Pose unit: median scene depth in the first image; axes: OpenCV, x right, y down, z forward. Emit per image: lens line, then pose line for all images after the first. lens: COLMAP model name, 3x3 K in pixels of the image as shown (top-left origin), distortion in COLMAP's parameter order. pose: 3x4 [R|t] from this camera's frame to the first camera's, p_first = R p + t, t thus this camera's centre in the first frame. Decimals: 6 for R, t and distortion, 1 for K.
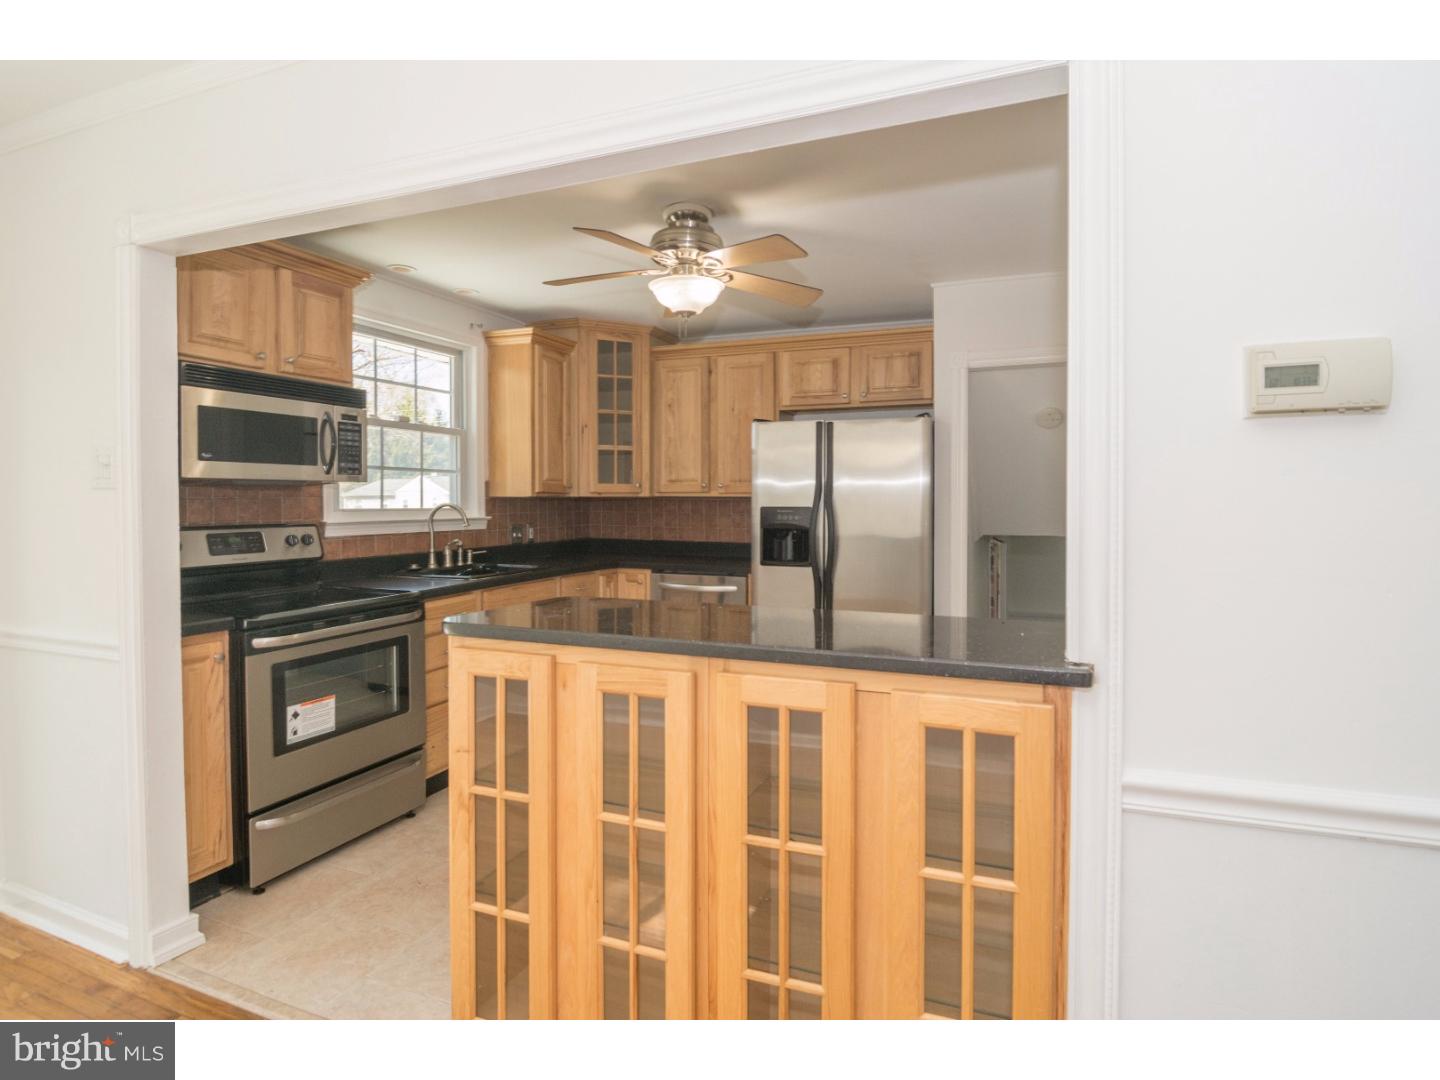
lens RADIAL K [[722.2, 0, 771.2], [0, 722.2, 513.8], [0, 0, 1]] dist [-0.015536, -0.003647]
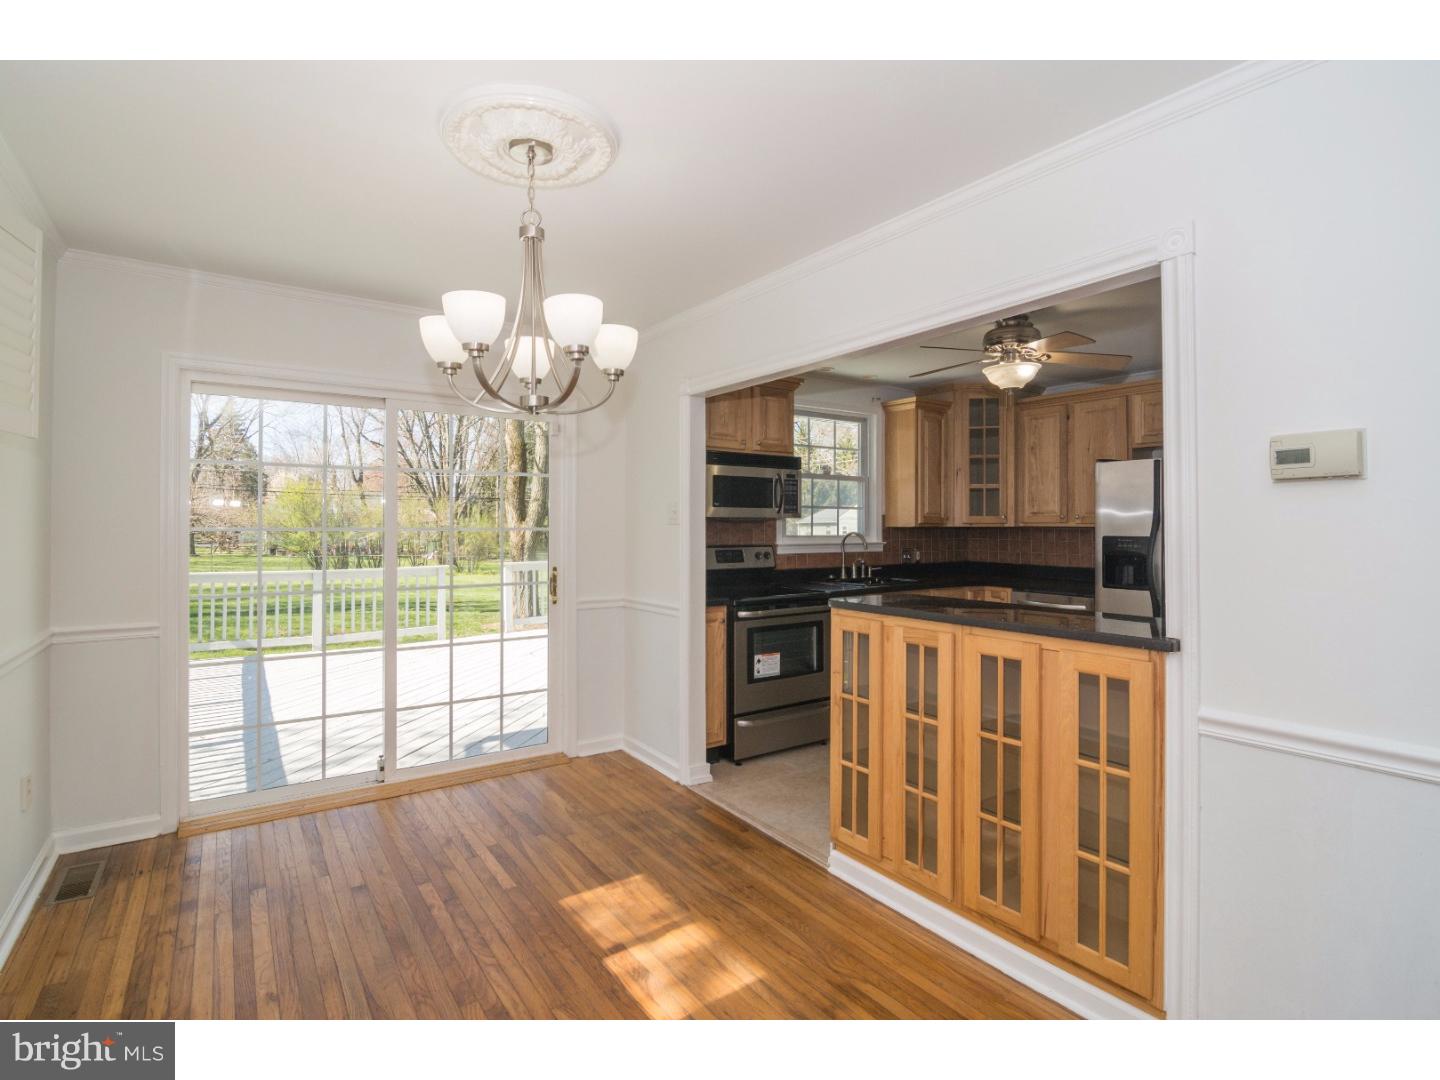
lens RADIAL K [[722.2, 0, 772.8], [0, 722.2, 519.4], [0, 0, 1]] dist [-0.015536, -0.003647]
pose [[0.841702, -0.004695, -0.539923, 0.211881], [-0.011013, 0.999605, -0.025859, -0.001290], [0.539831, 0.027712, 0.841317, -0.316701]]
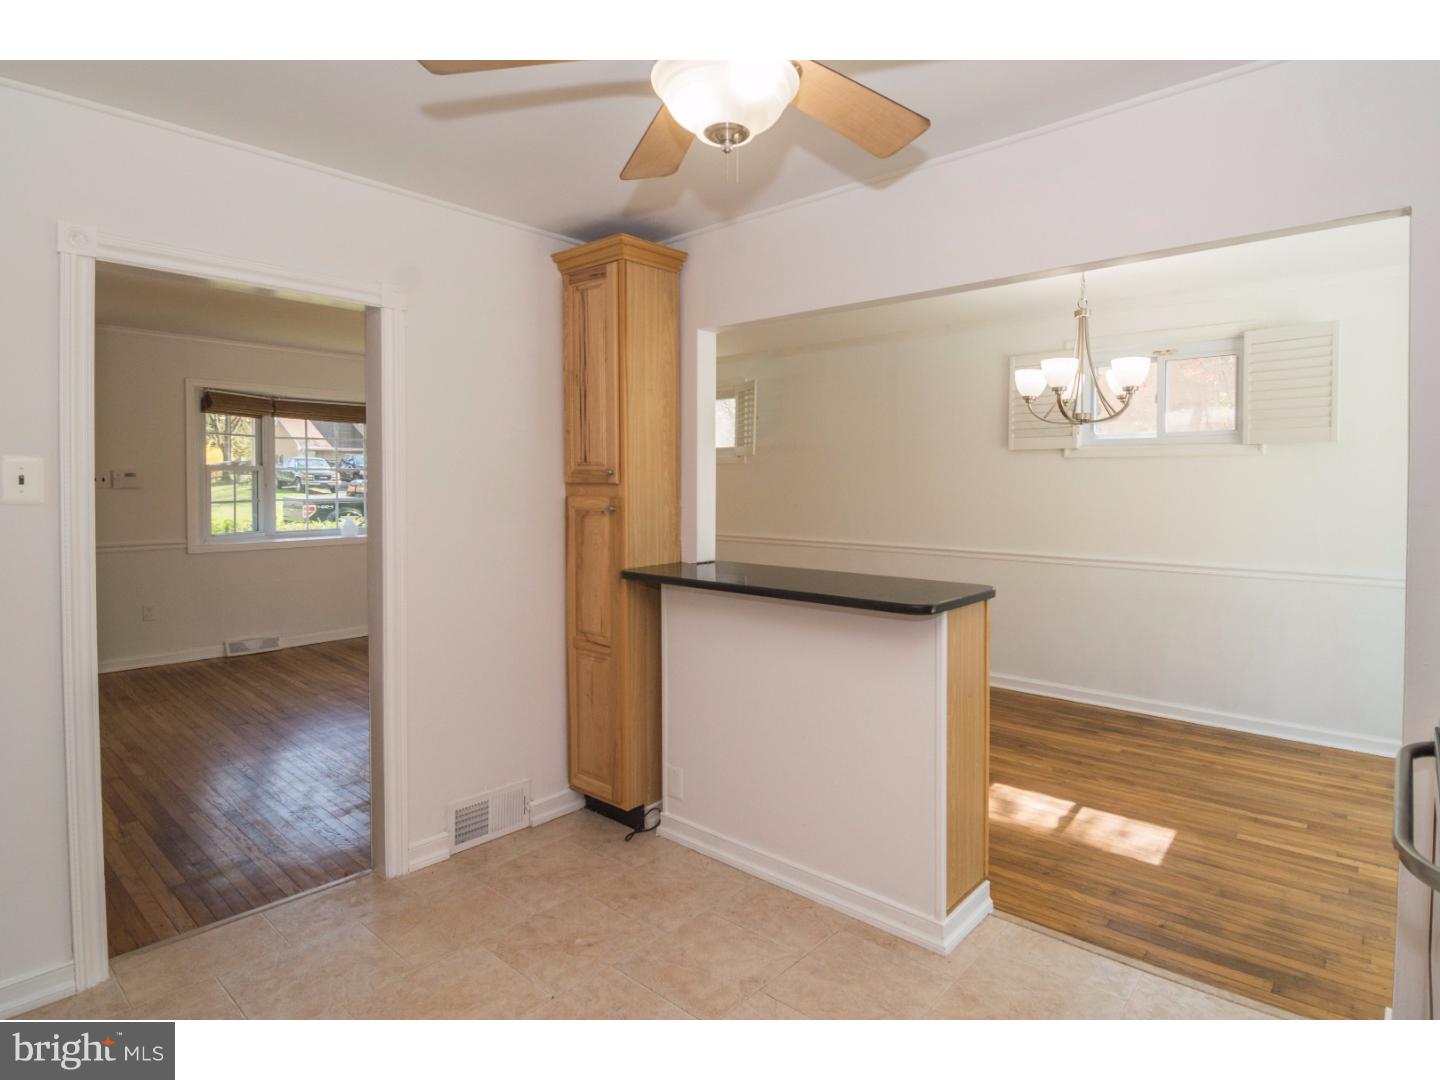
lens RADIAL K [[785.2, 0, 784.2], [0, 785.2, 492.5], [0, 0, 1]] dist [-0.028553, 0.001392]
pose [[-0.937994, -0.002887, 0.346639, -0.330127], [0.008343, 0.999488, 0.030899, -0.051723], [-0.346551, 0.031876, -0.937489, 1.395079]]
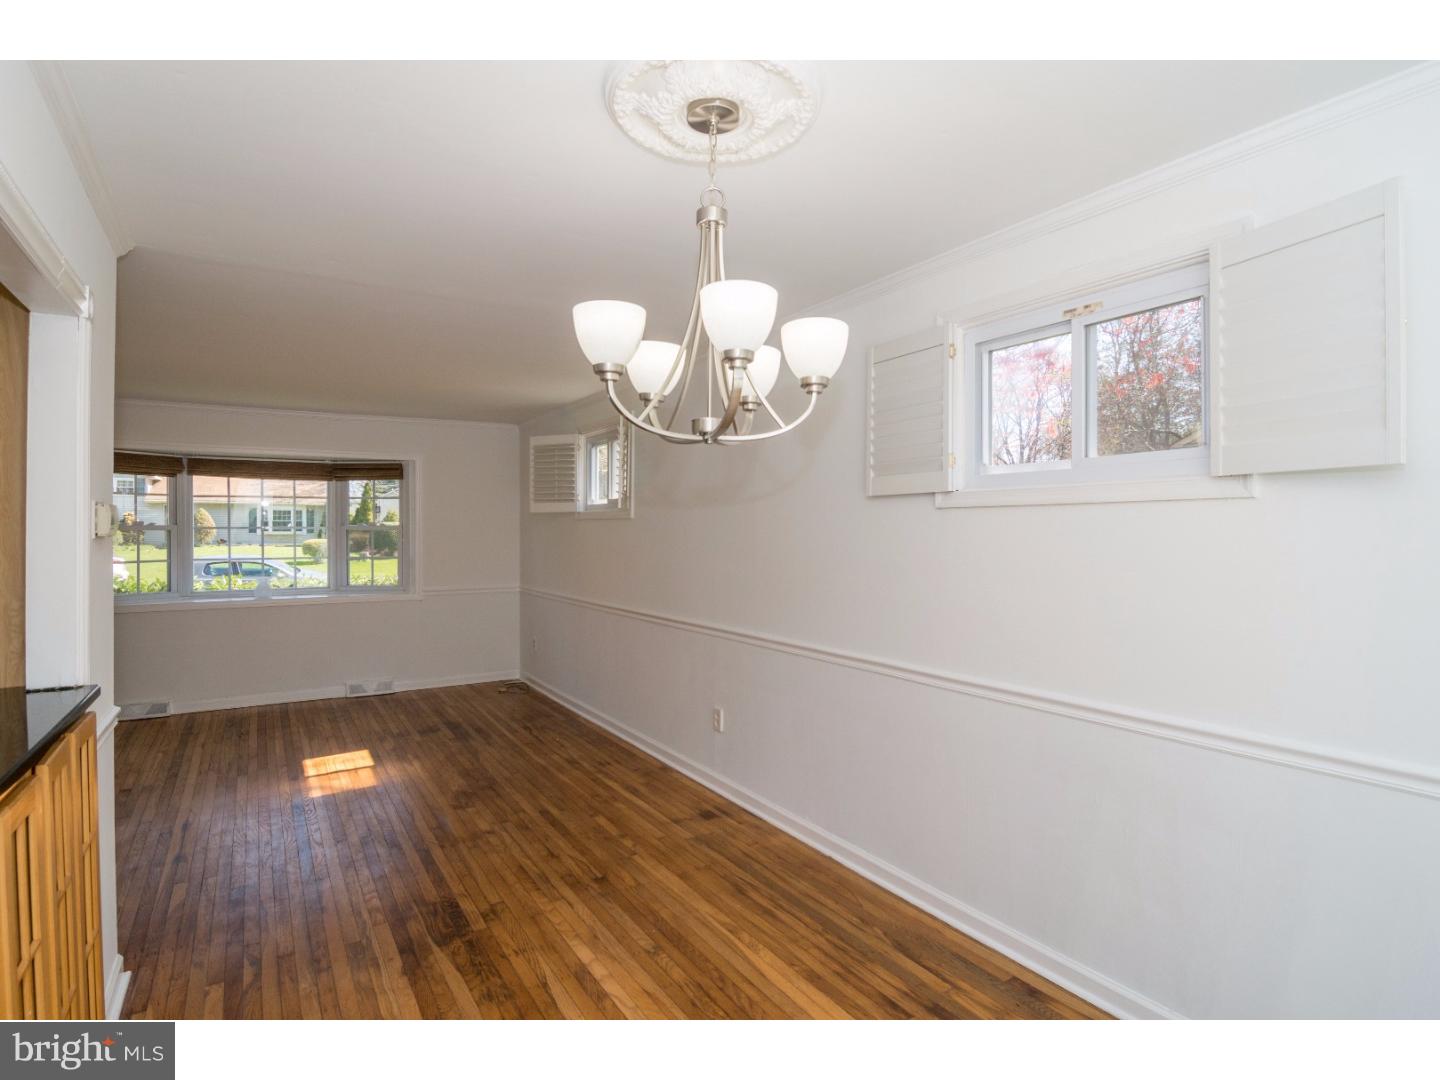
lens RADIAL K [[775.0, 0, 745.5], [0, 775.0, 524.4], [0, 0, 1]] dist [-0.028776, -0.002496]
pose [[-0.796631, 0.011534, 0.604356, -0.709592], [0.017159, 0.999847, 0.003537, -0.053642], [-0.604222, 0.013188, -0.796707, 0.563041]]
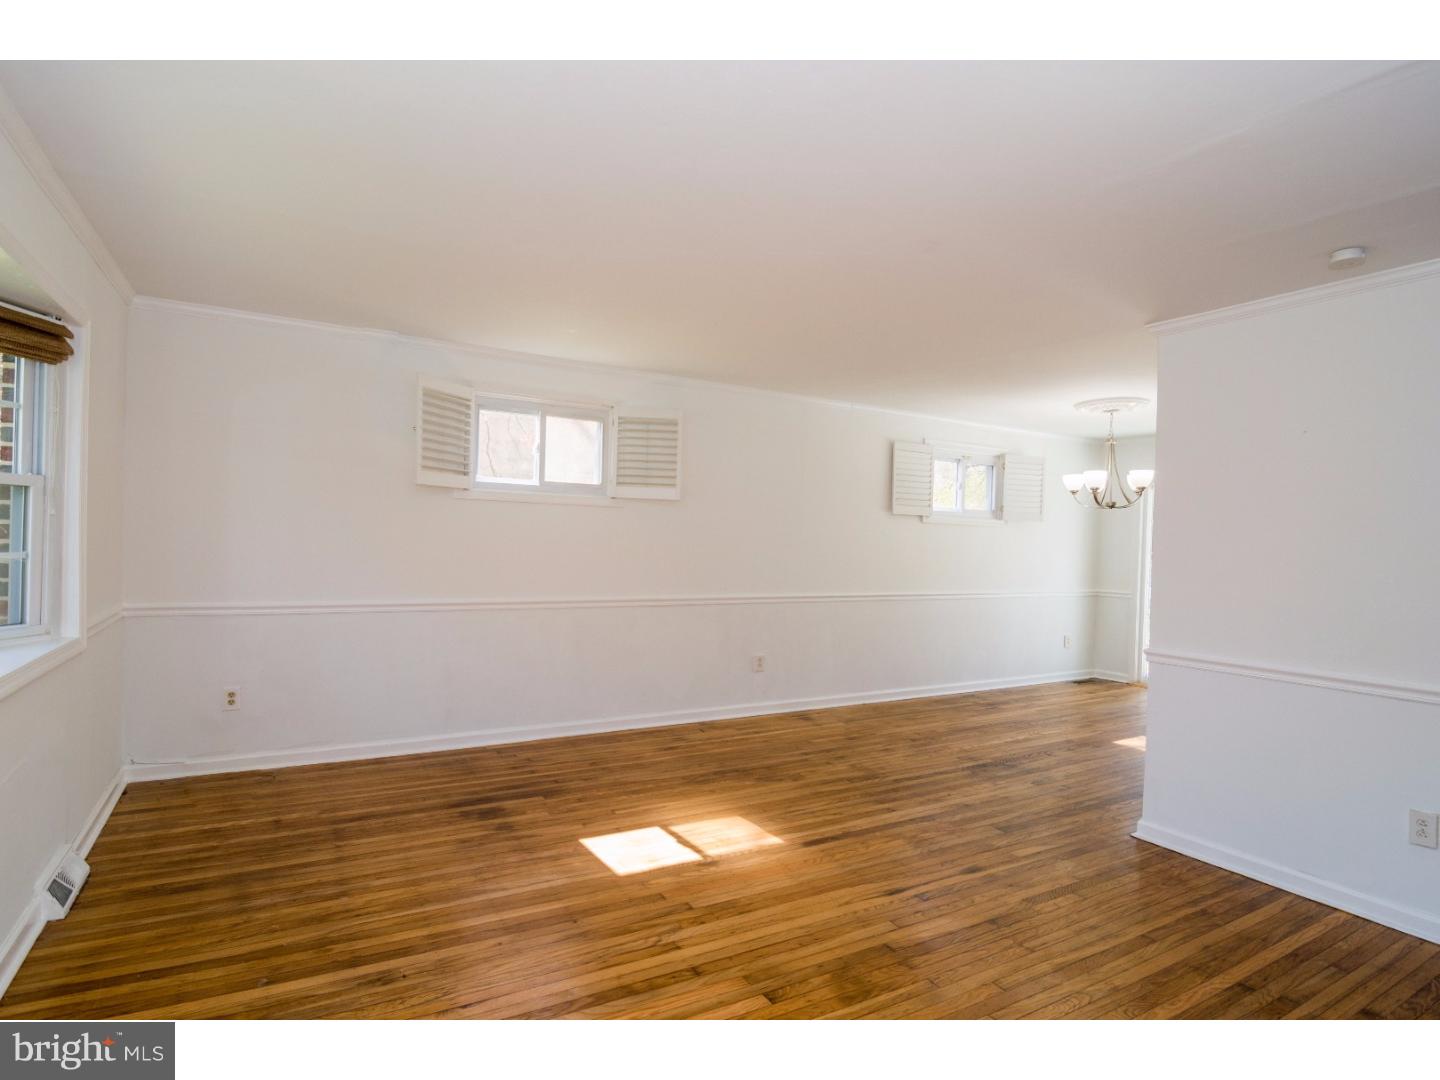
lens RADIAL K [[722.2, 0, 676.7], [0, 722.2, 557.7], [0, 0, 1]] dist [-0.015536, -0.003647]
pose [[-0.664448, 0.003649, -0.747326, 1.679543], [-0.036693, 0.998623, 0.037499, -0.019118], [0.746433, 0.052338, -0.663399, 0.506516]]
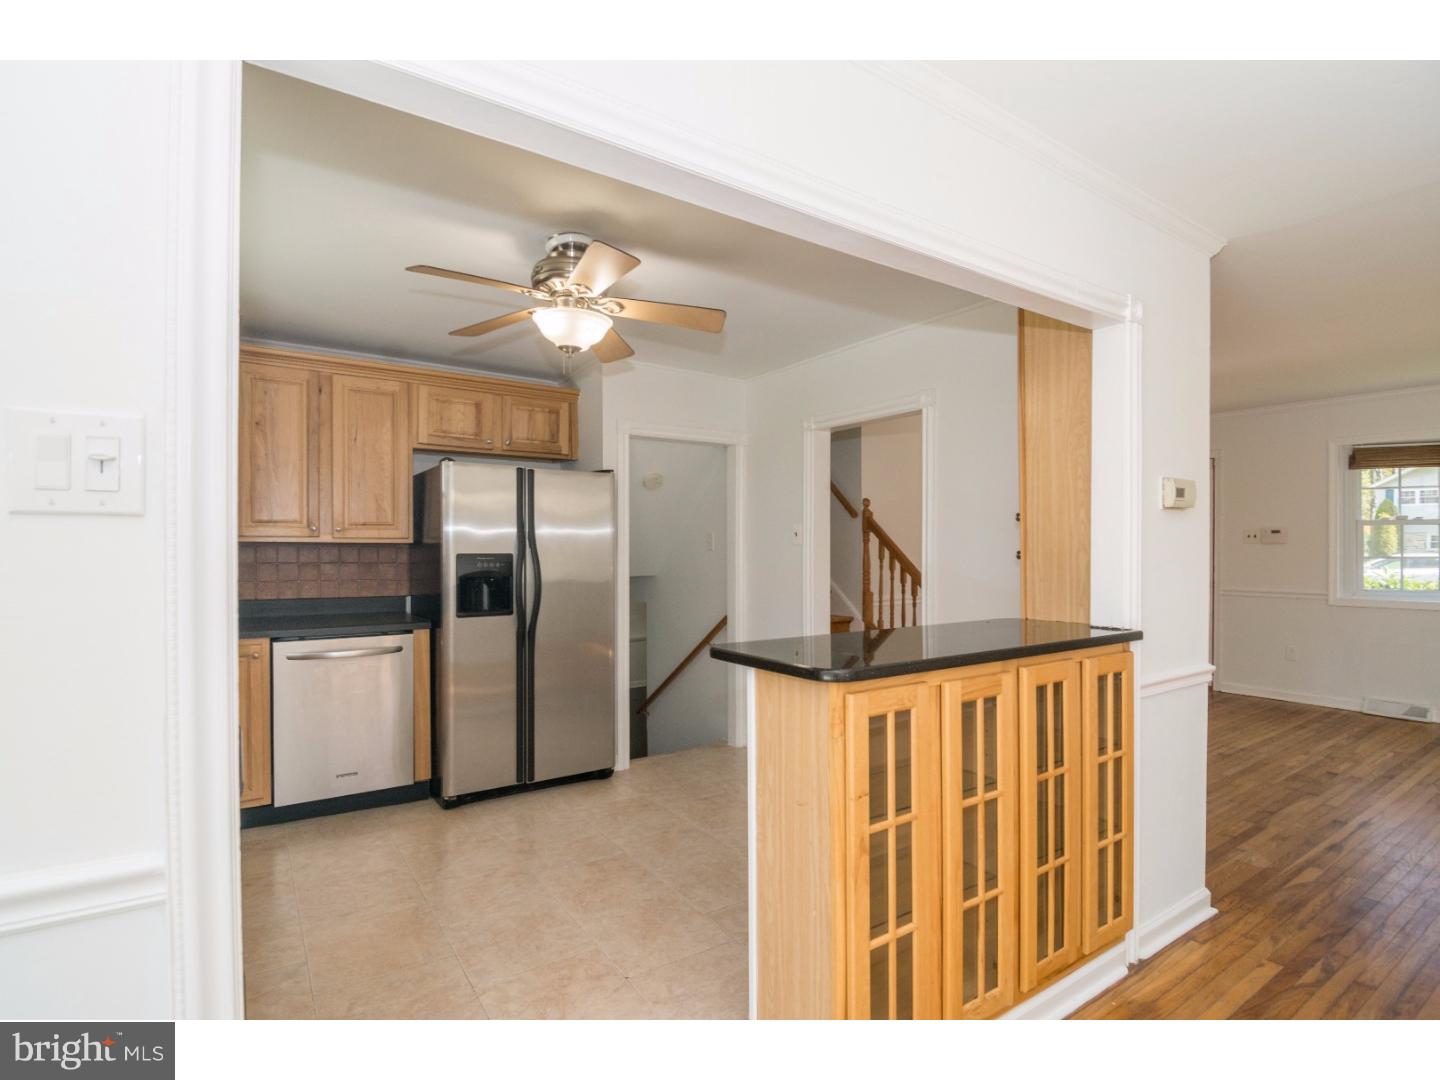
lens RADIAL K [[722.2, 0, 719.7], [0, 722.2, 532.7], [0, 0, 1]] dist [-0.015536, -0.003647]
pose [[0.583225, 0.014767, 0.812177, -0.724761], [0.014976, 0.999469, -0.028926, -0.009732], [-0.812173, 0.029033, 0.582694, 0.284326]]
